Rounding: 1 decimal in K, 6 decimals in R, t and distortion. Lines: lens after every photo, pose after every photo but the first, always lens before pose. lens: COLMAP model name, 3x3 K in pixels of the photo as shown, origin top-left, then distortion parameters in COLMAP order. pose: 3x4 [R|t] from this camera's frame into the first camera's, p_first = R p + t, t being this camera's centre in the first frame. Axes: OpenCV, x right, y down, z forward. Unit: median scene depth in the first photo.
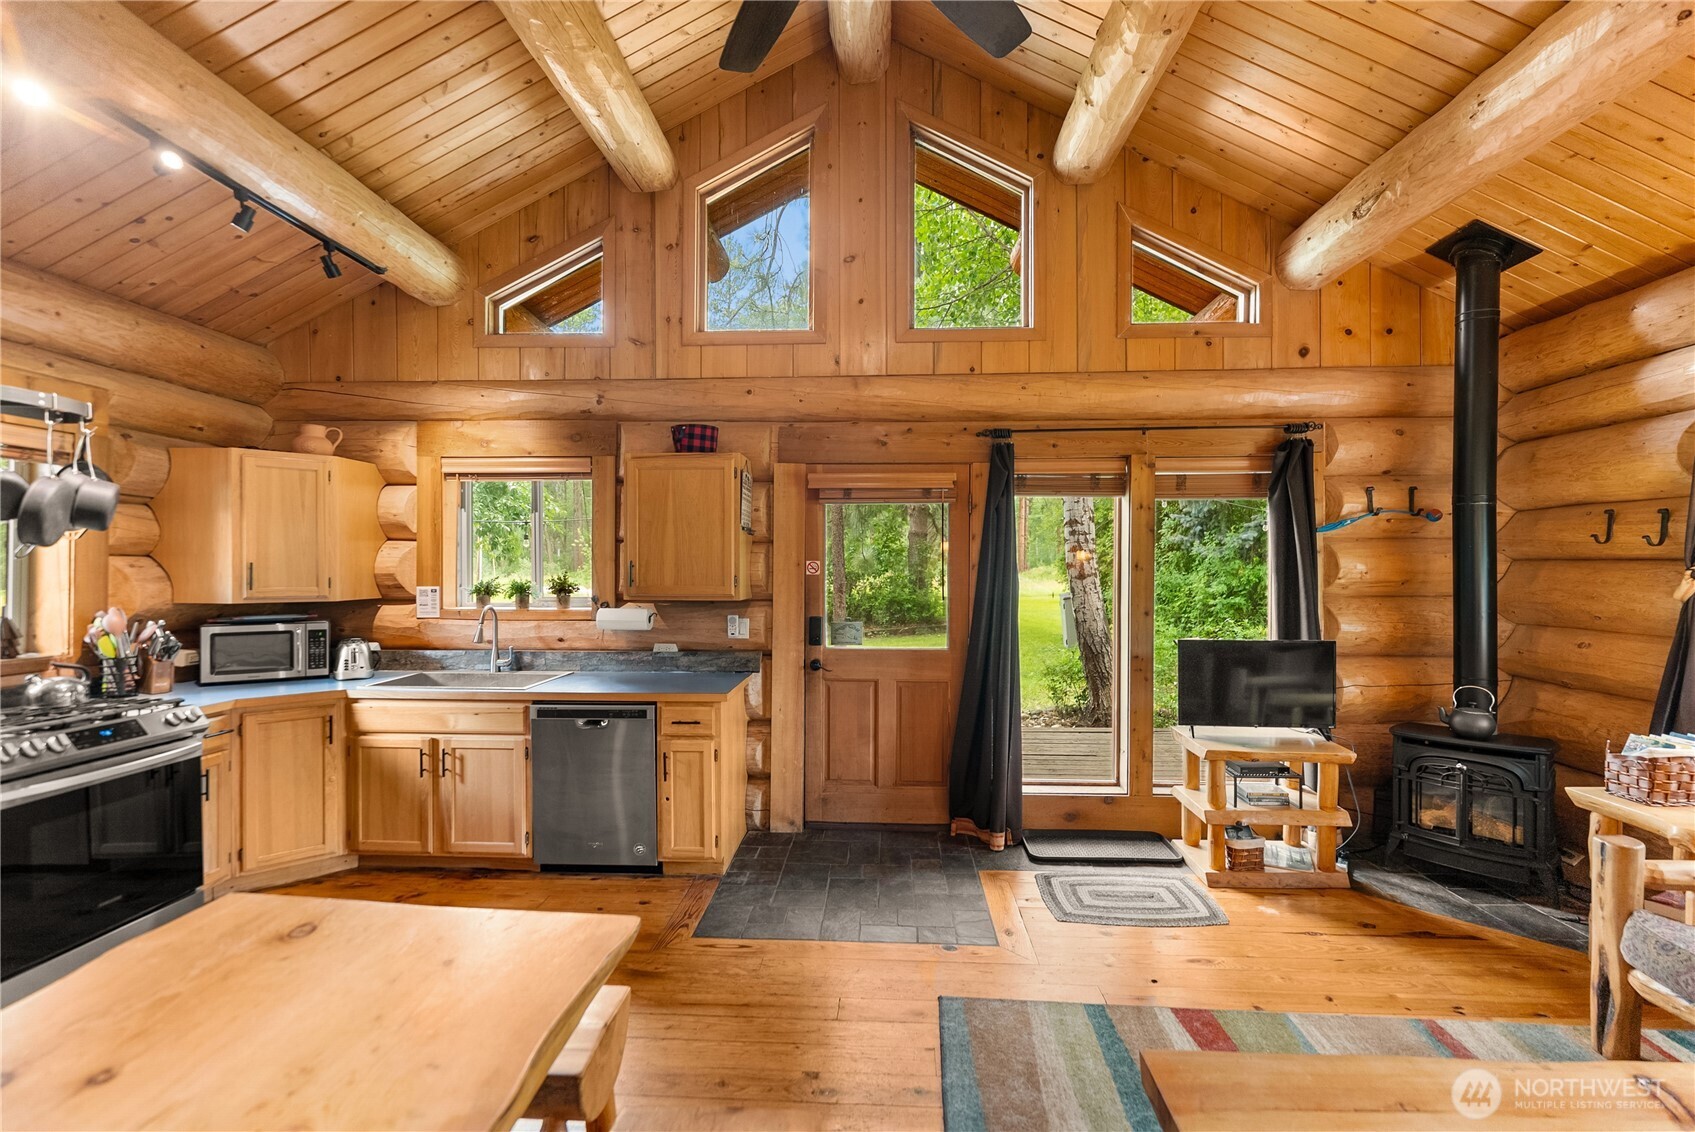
lens RADIAL K [[758.8, 0, 853.6], [0, 758.8, 570.8], [0, 0, 1]] dist [-0.000380, -0.000191]
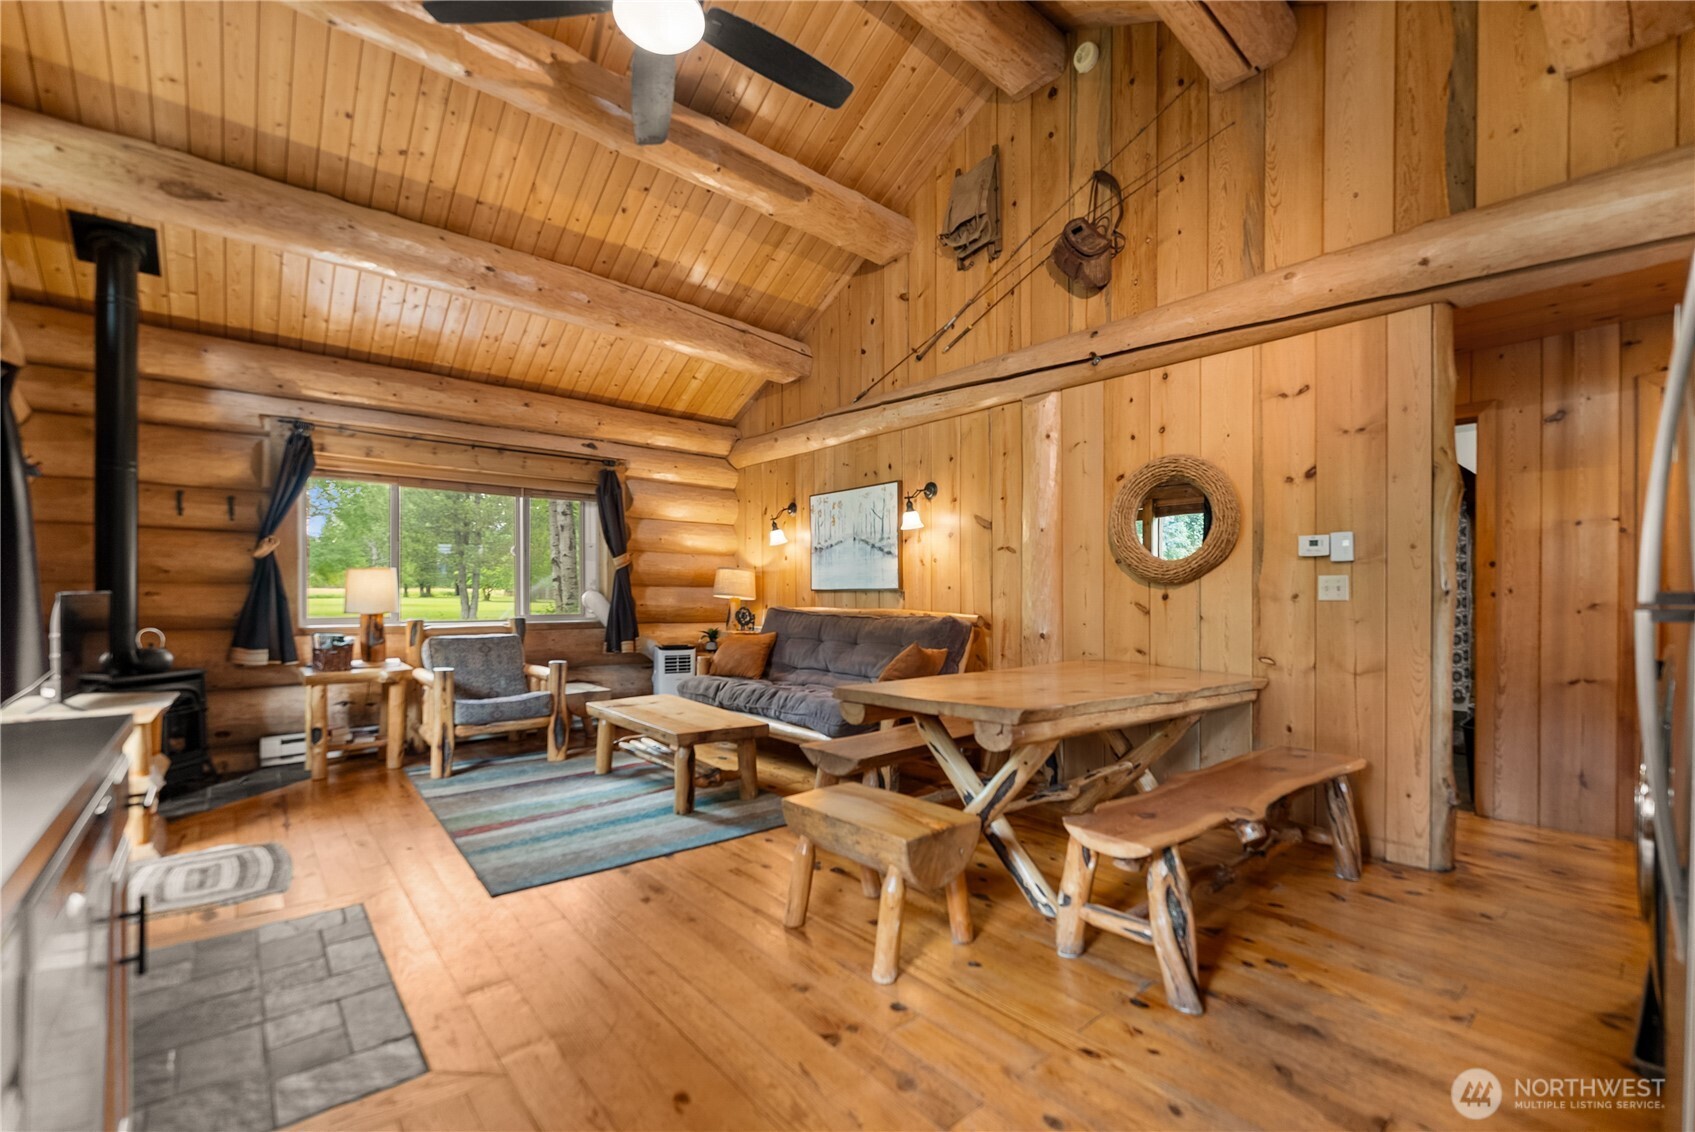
lens RADIAL K [[717.1, 0, 852.4], [0, 717.1, 602.3], [0, 0, 1]] dist [-0.000793, -0.000480]
pose [[-0.689805, -0.010870, 0.723914, -0.622318], [0.003219, 0.999831, 0.018081, 0.082058], [-0.723988, 0.014803, -0.689654, 0.847626]]
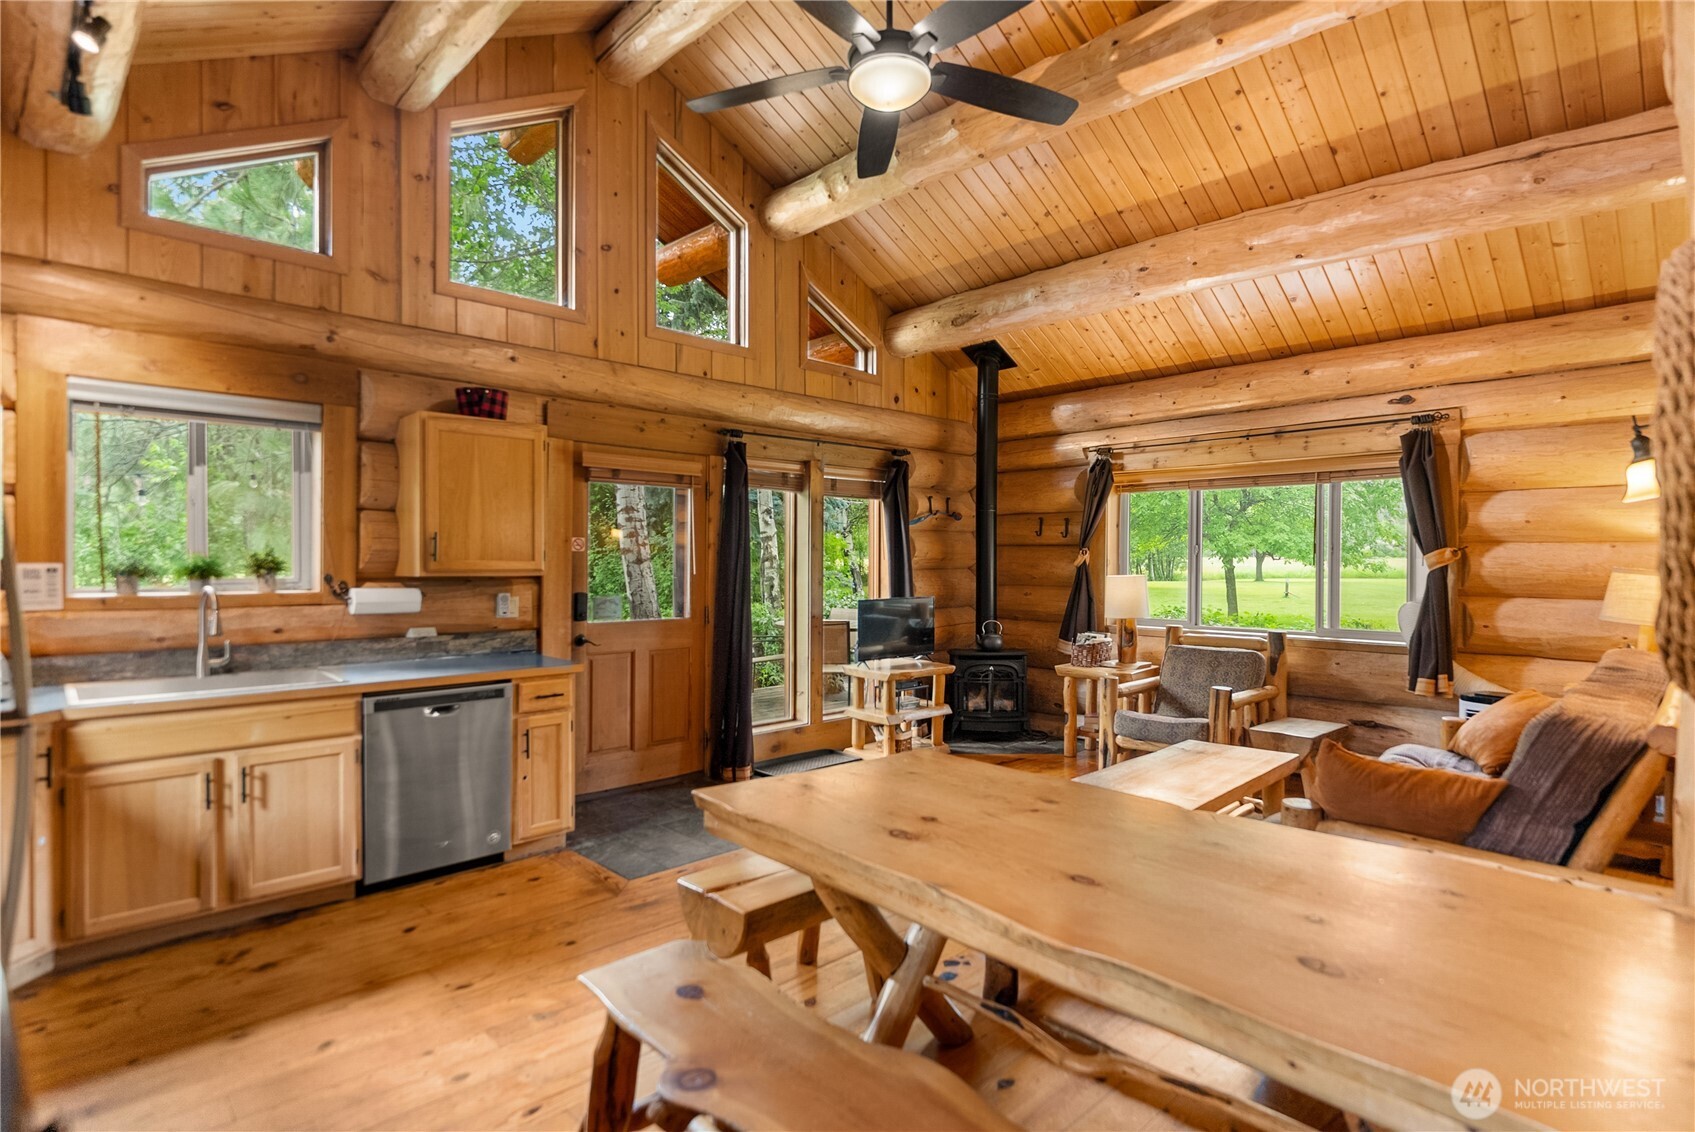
lens RADIAL K [[855.6, 0, 855.2], [0, 855.6, 570.6], [0, 0, 1]] dist [0.000345, -0.000239]
pose [[0.680962, -0.007200, 0.732283, -0.657266], [0.004138, 0.999974, 0.005985, 0.026459], [-0.732307, -0.001045, 0.680974, -0.049059]]
